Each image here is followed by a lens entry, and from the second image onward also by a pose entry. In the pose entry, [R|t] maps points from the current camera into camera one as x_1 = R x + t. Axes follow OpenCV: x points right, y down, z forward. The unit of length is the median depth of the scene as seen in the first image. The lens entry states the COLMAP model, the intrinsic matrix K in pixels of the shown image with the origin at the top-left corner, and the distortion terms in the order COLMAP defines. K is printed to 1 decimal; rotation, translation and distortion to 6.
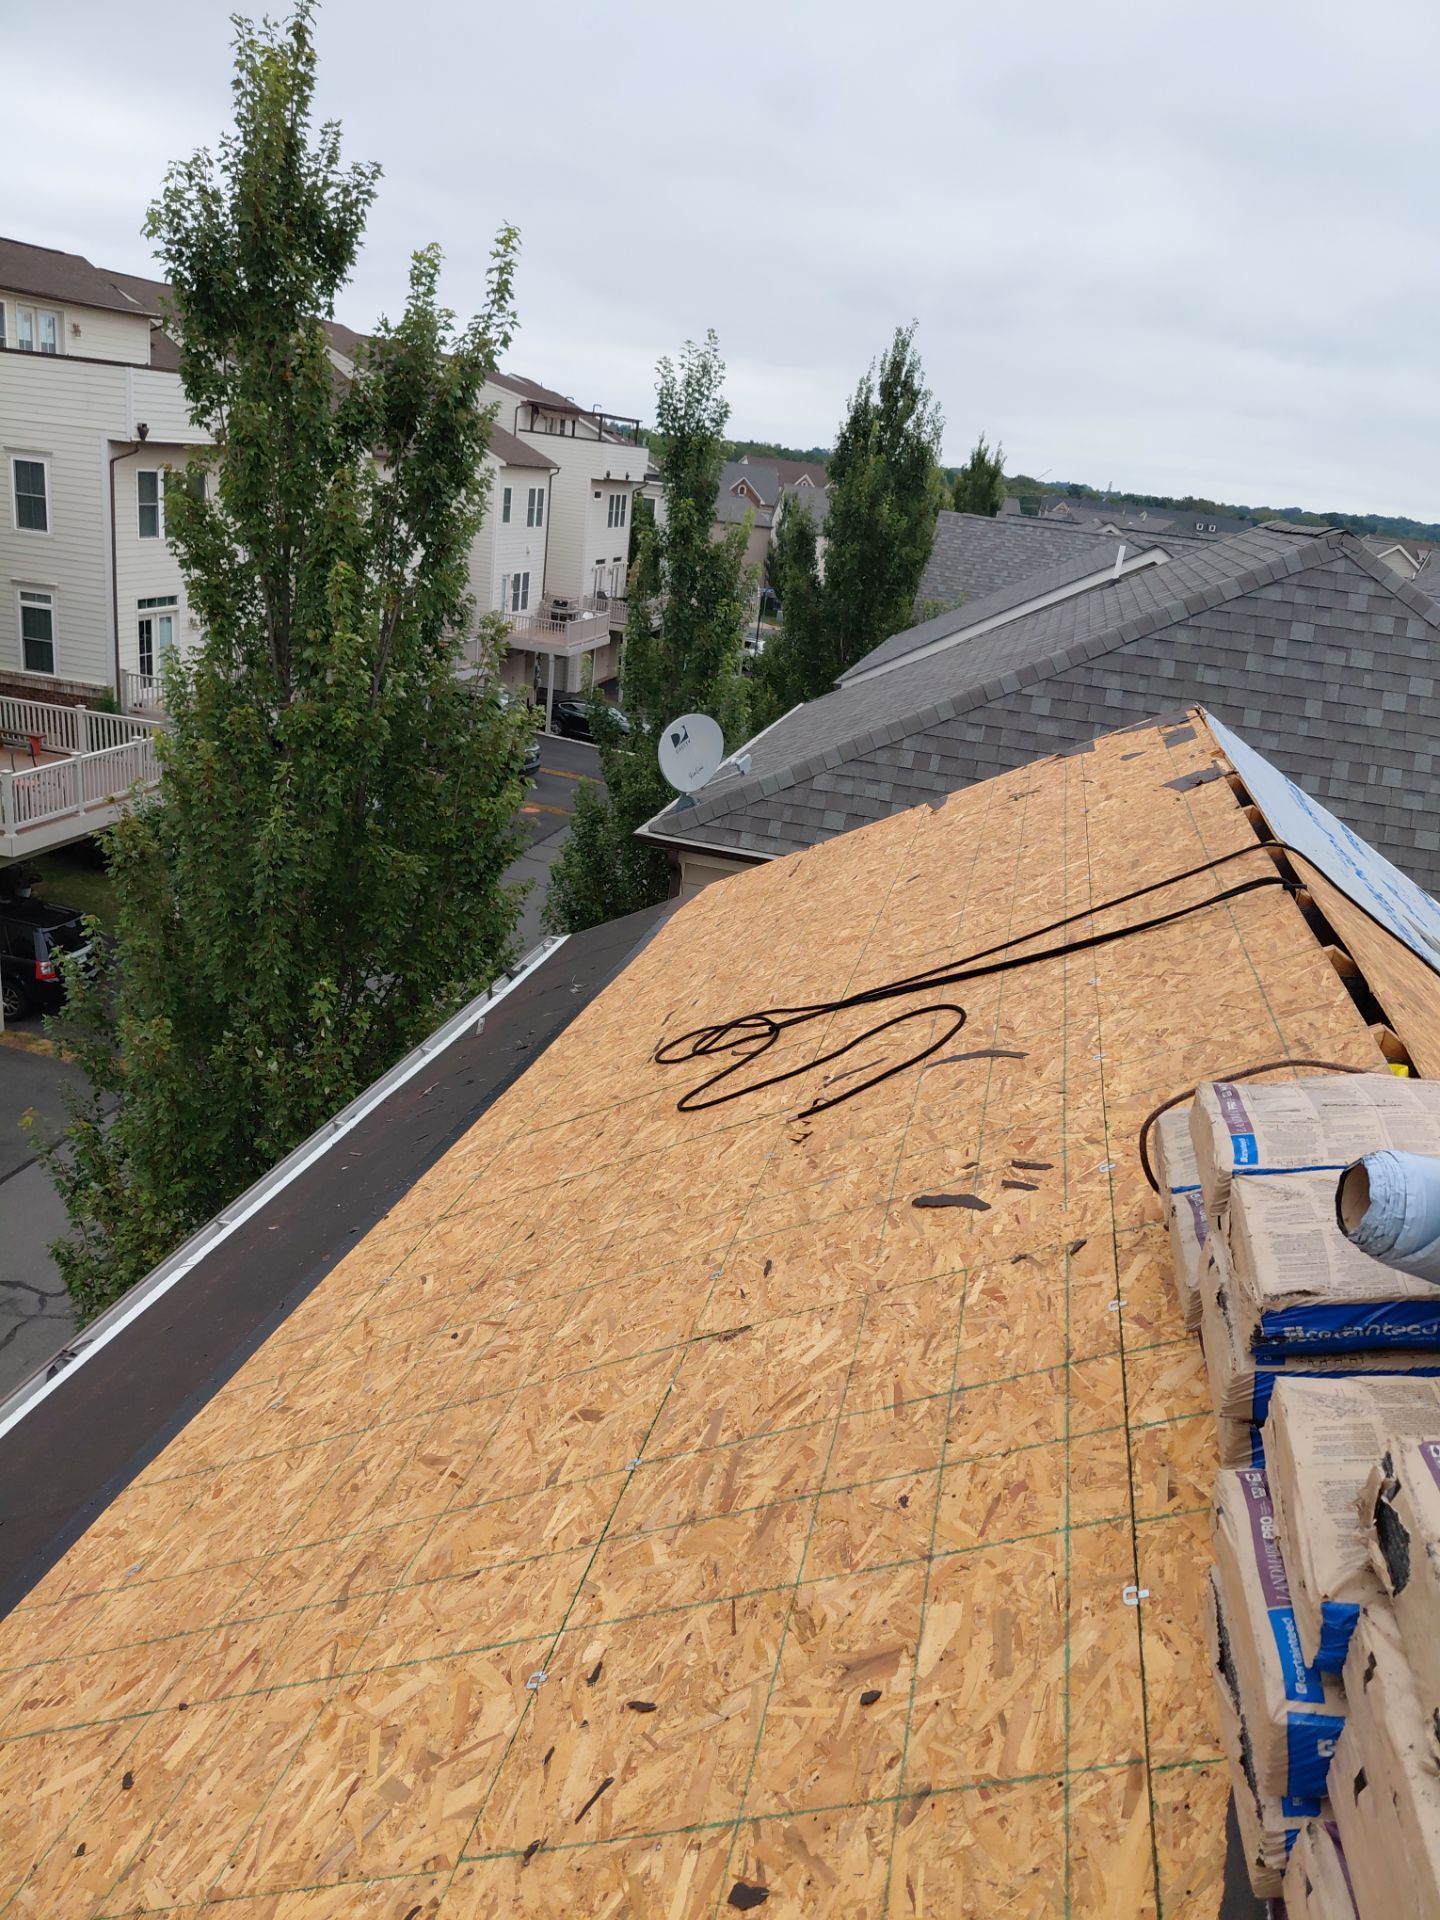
lens RADIAL K [[1417.1, 0, 738.1], [0, 1417.1, 967.1], [0, 0, 1]] dist [0.138110, -0.259257]
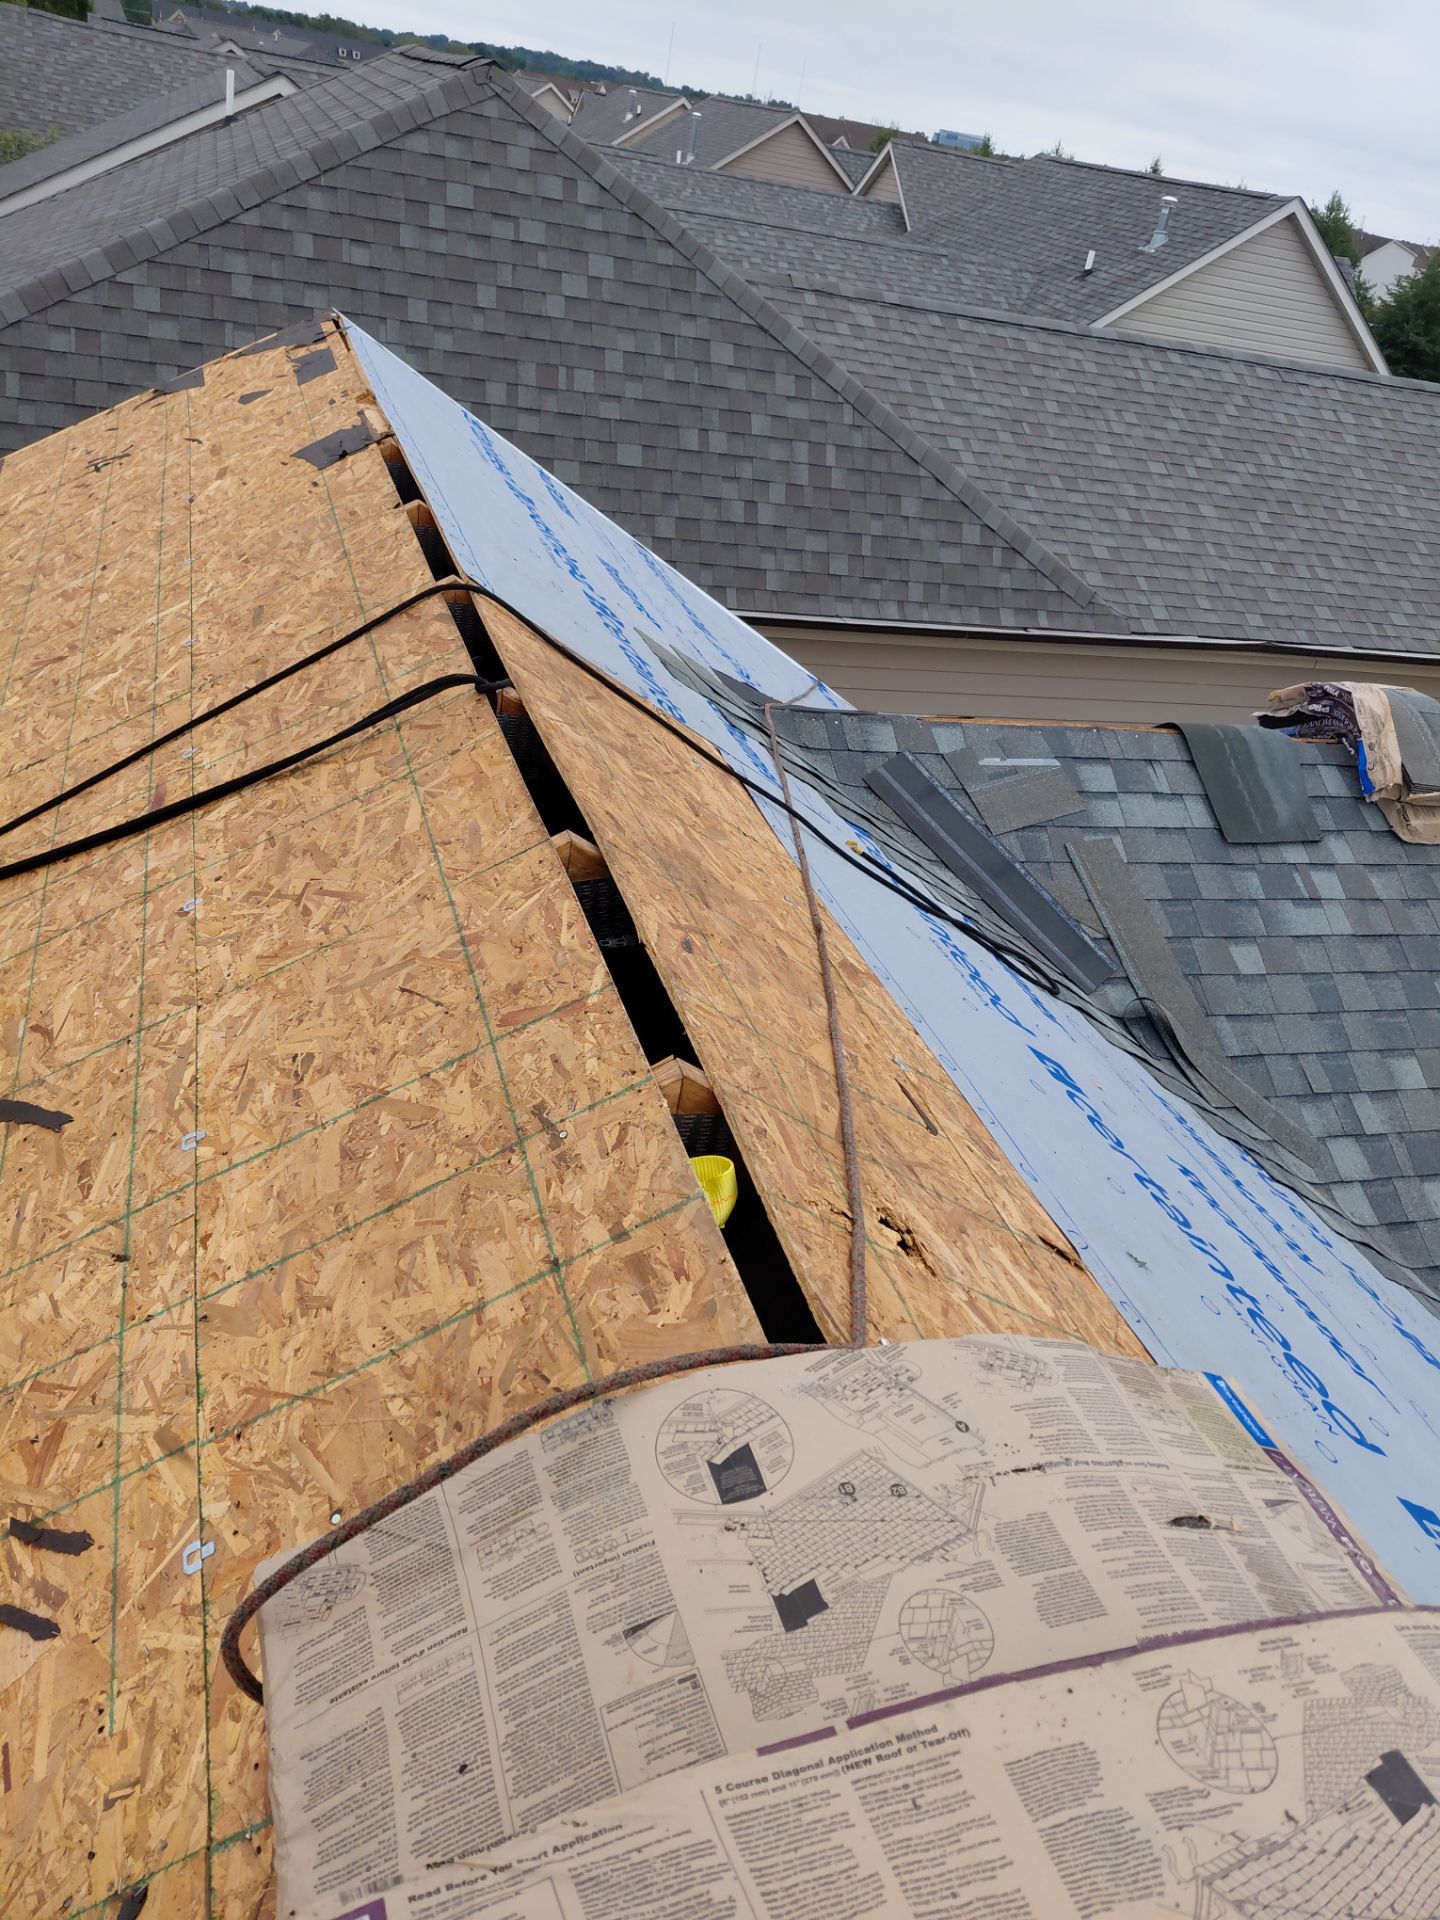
lens RADIAL K [[1429.7, 0, 717.8], [0, 1429.7, 906.5], [0, 0, 1]] dist [-0.024702, -0.002848]
pose [[0.868132, -0.216514, 0.446620, 0.160910], [0.100238, 0.957777, 0.269473, -0.108930], [-0.486107, -0.189170, 0.853179, 0.376804]]
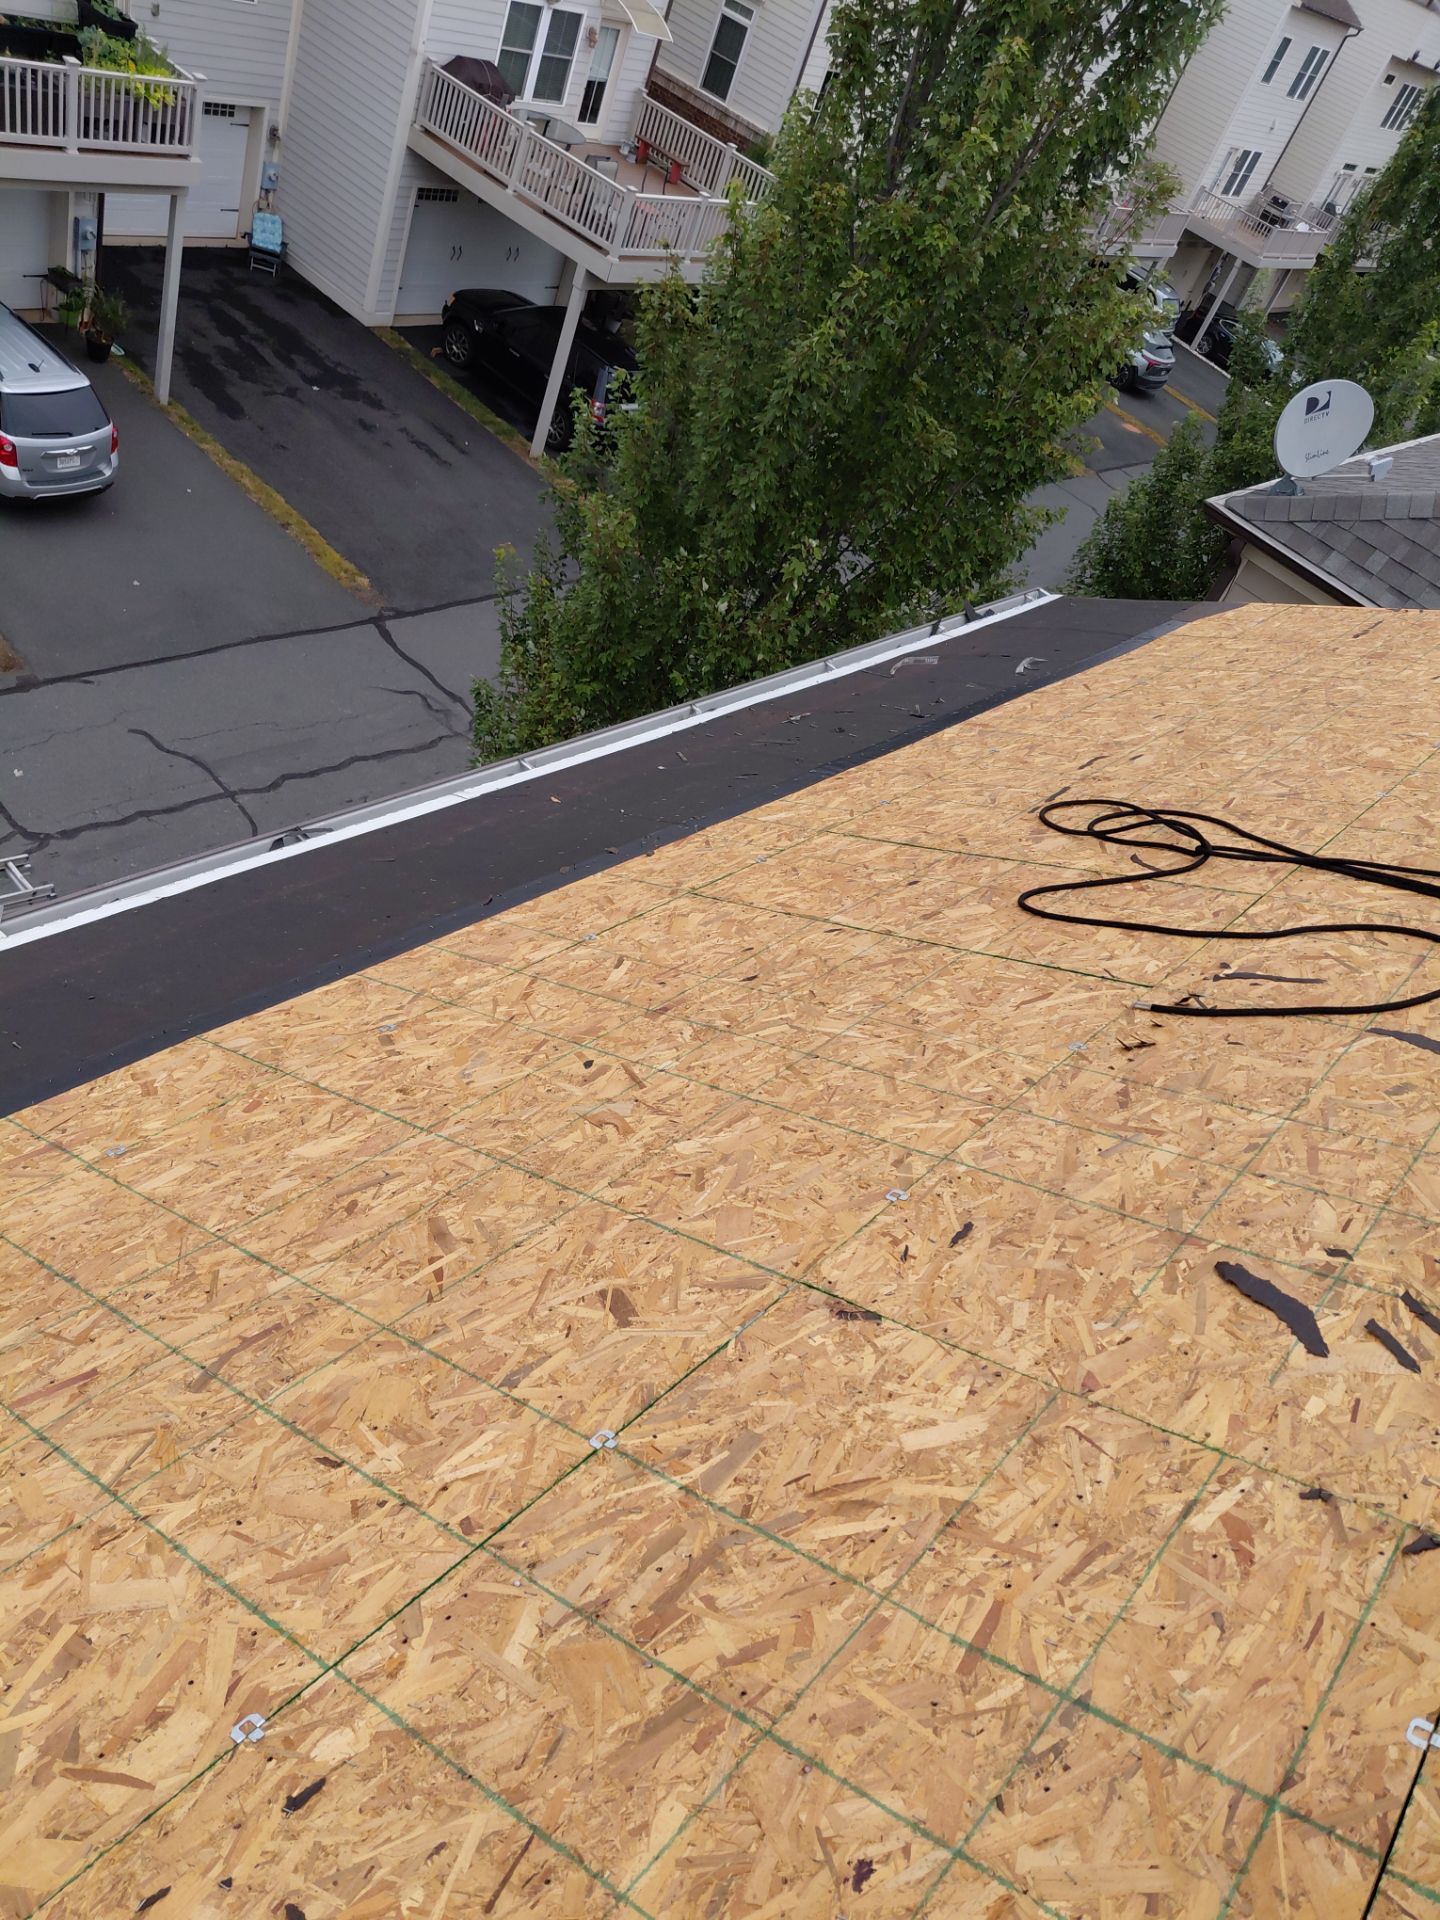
lens RADIAL K [[1446.1, 0, 720.0], [0, 1446.1, 960.0], [0, 0, 1]] dist [0.103013, -0.180079]
pose [[0.856635, 0.456846, -0.239727, 0.020976], [-0.380530, 0.873247, 0.304364, -0.047186], [0.348388, -0.169505, 0.921897, 0.259661]]
